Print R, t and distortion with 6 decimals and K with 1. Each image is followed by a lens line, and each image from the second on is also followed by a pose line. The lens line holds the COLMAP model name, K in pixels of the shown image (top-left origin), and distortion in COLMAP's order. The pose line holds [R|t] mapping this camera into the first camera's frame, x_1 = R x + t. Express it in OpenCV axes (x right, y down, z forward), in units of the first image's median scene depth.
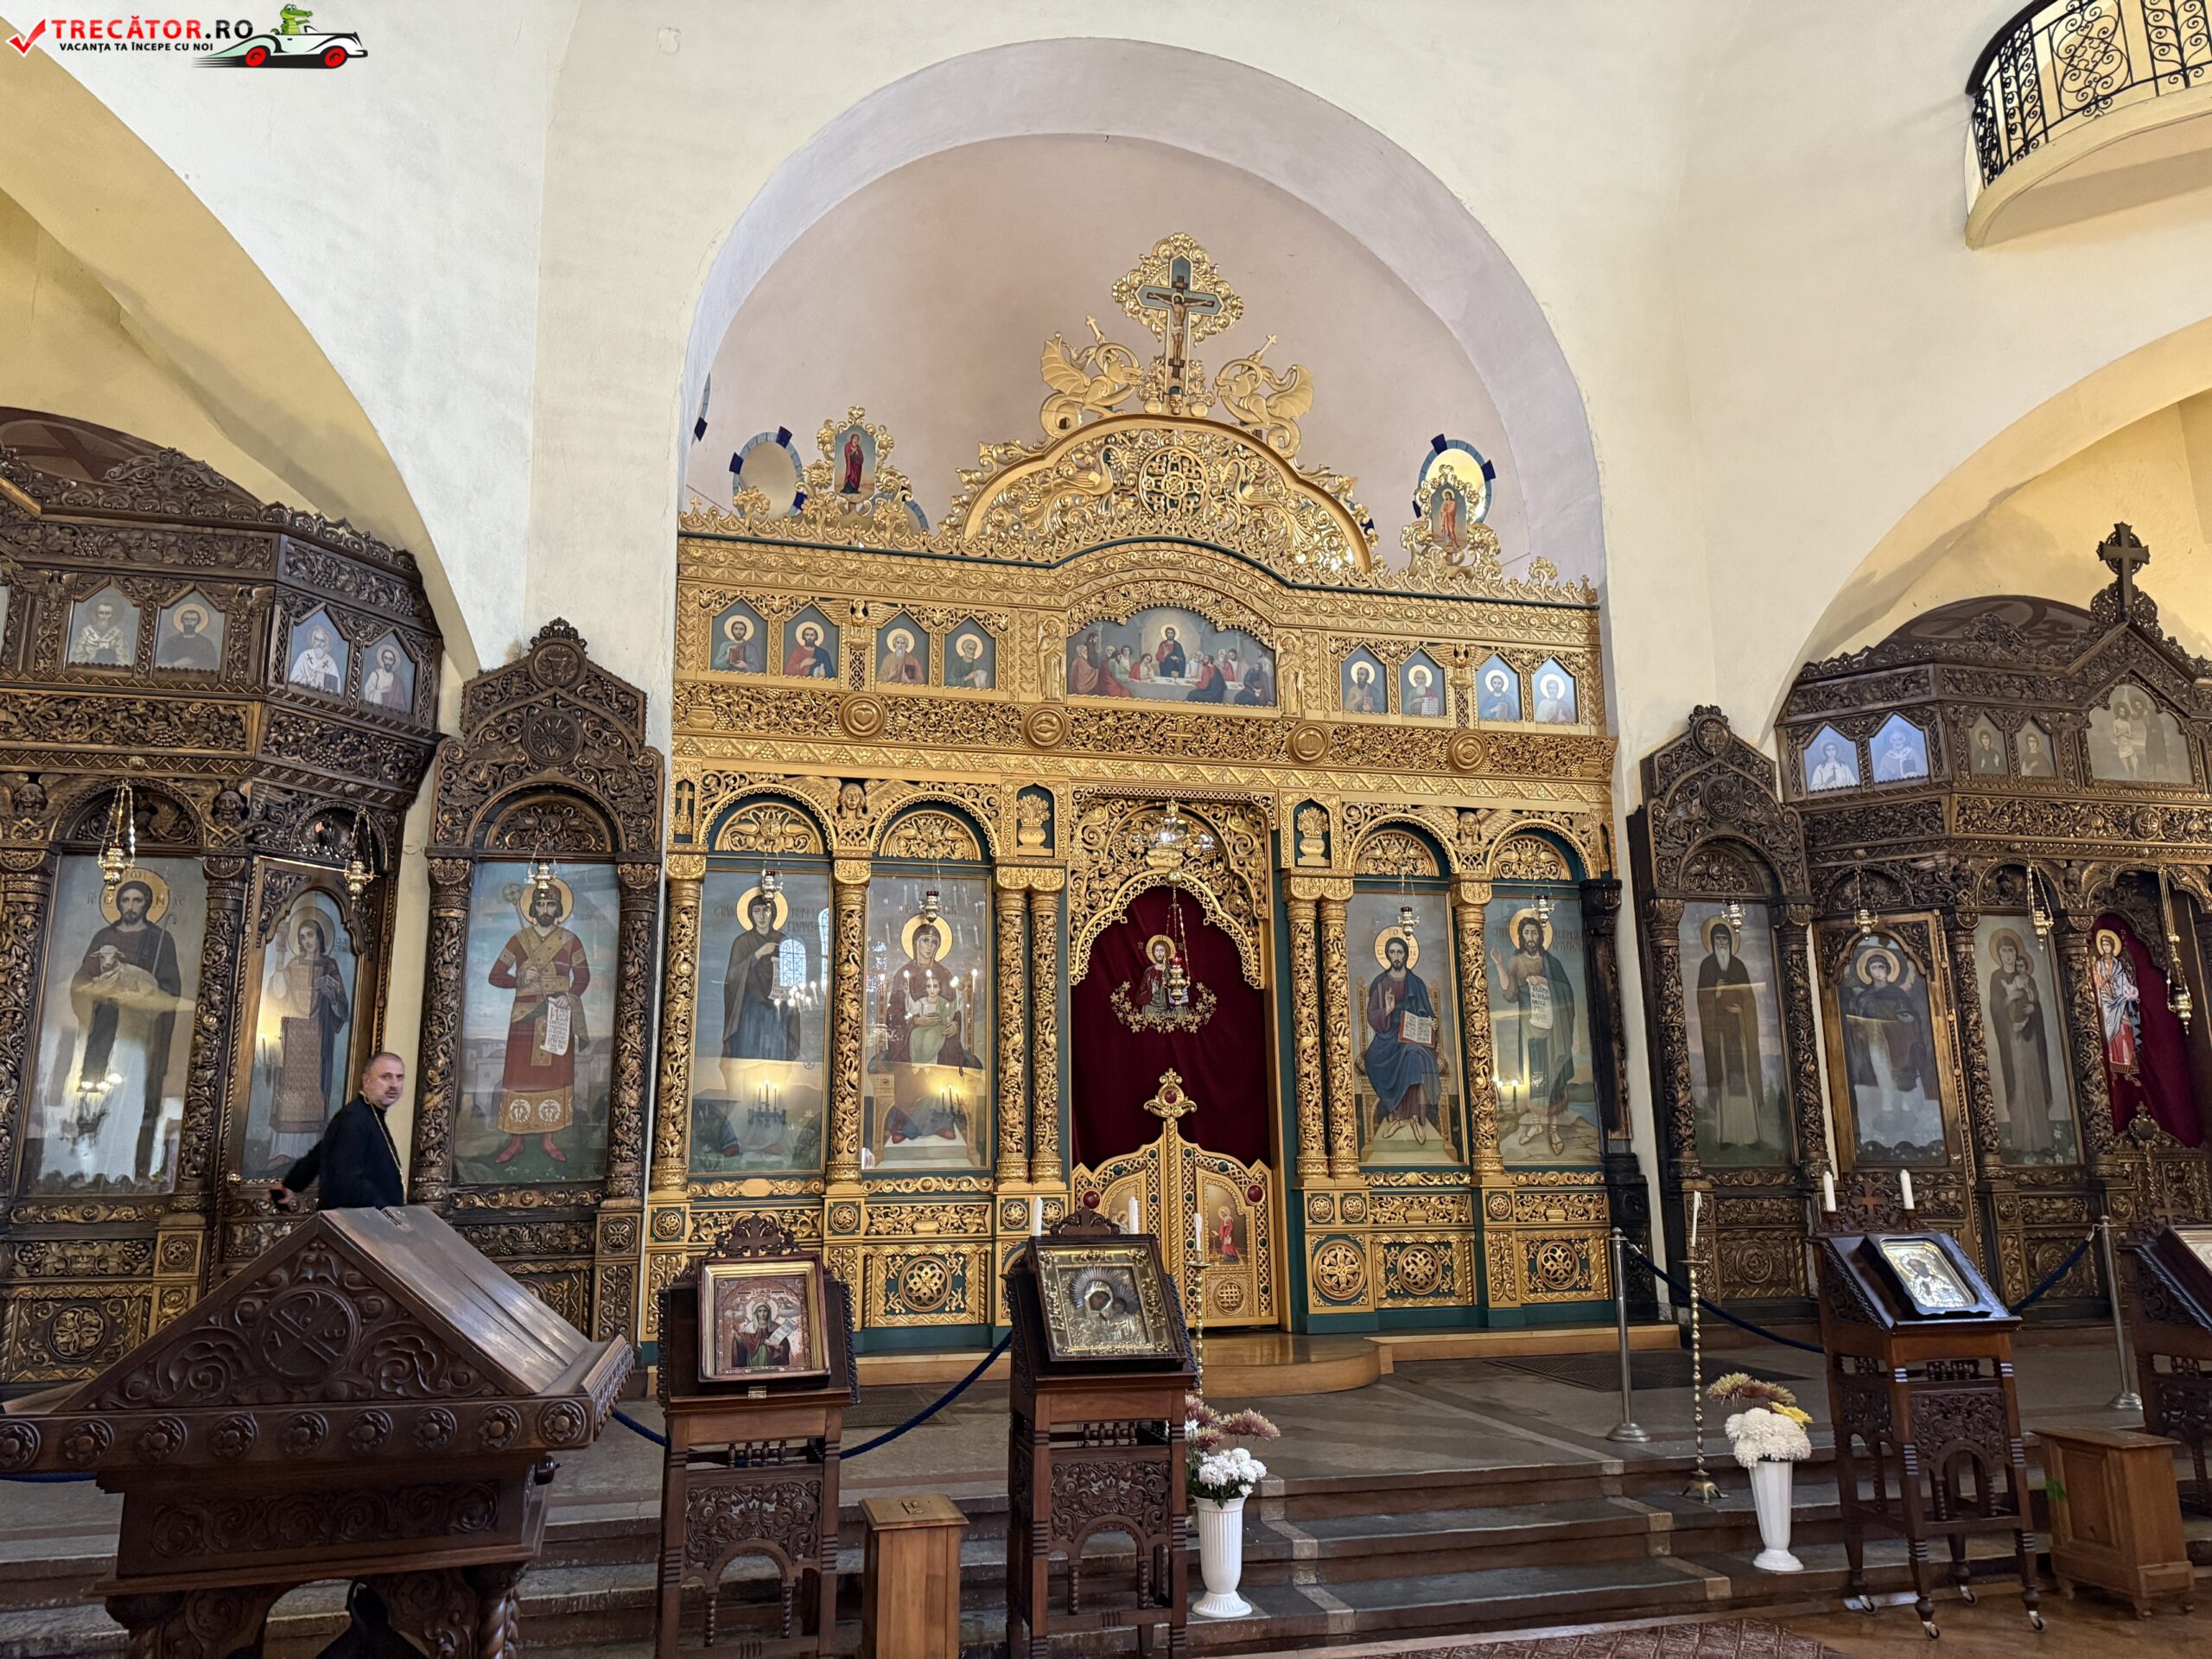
lens RADIAL K [[1515.0, 0, 1106.0], [0, 1515.0, 829.5], [0, 0, 1]] dist [0.140325, -0.180674]
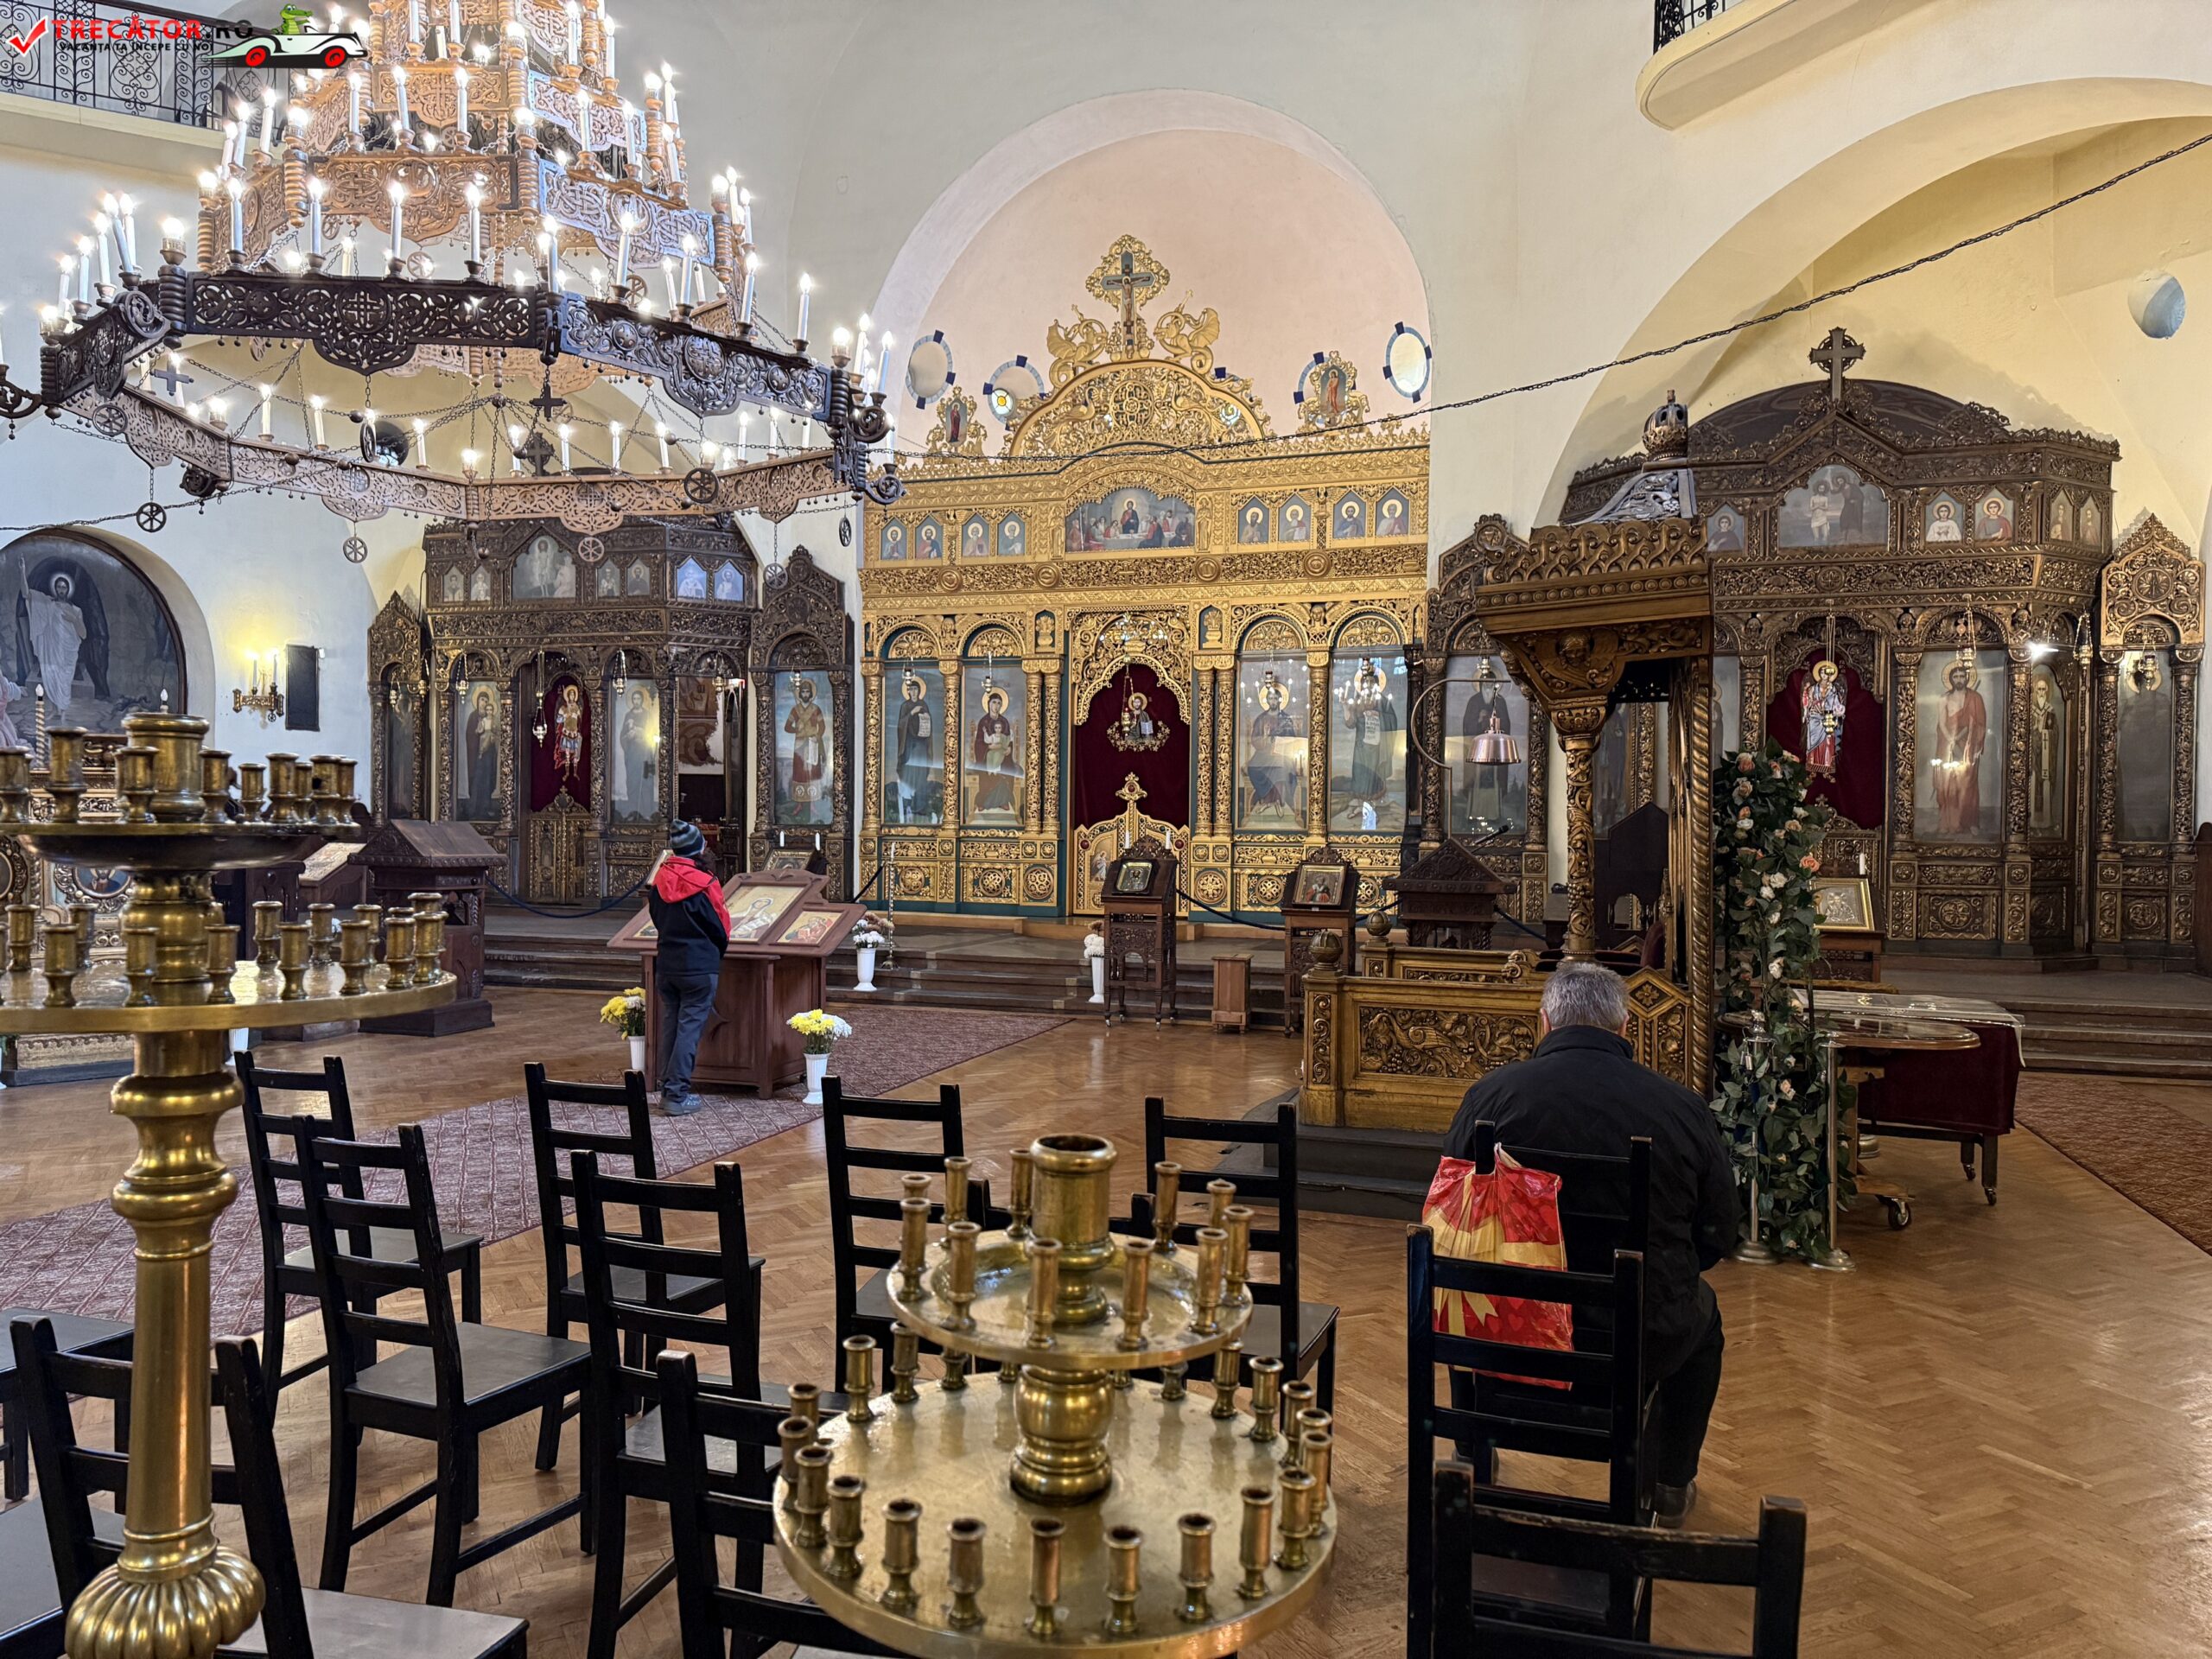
lens RADIAL K [[1515.0, 0, 1106.0], [0, 1515.0, 829.5], [0, 0, 1]] dist [0.140325, -0.180674]
pose [[0.846569, 0.026128, -0.531638, 0.899734], [0.090340, 0.977251, 0.191883, -0.106680], [0.524557, -0.210470, 0.824950, -0.422819]]
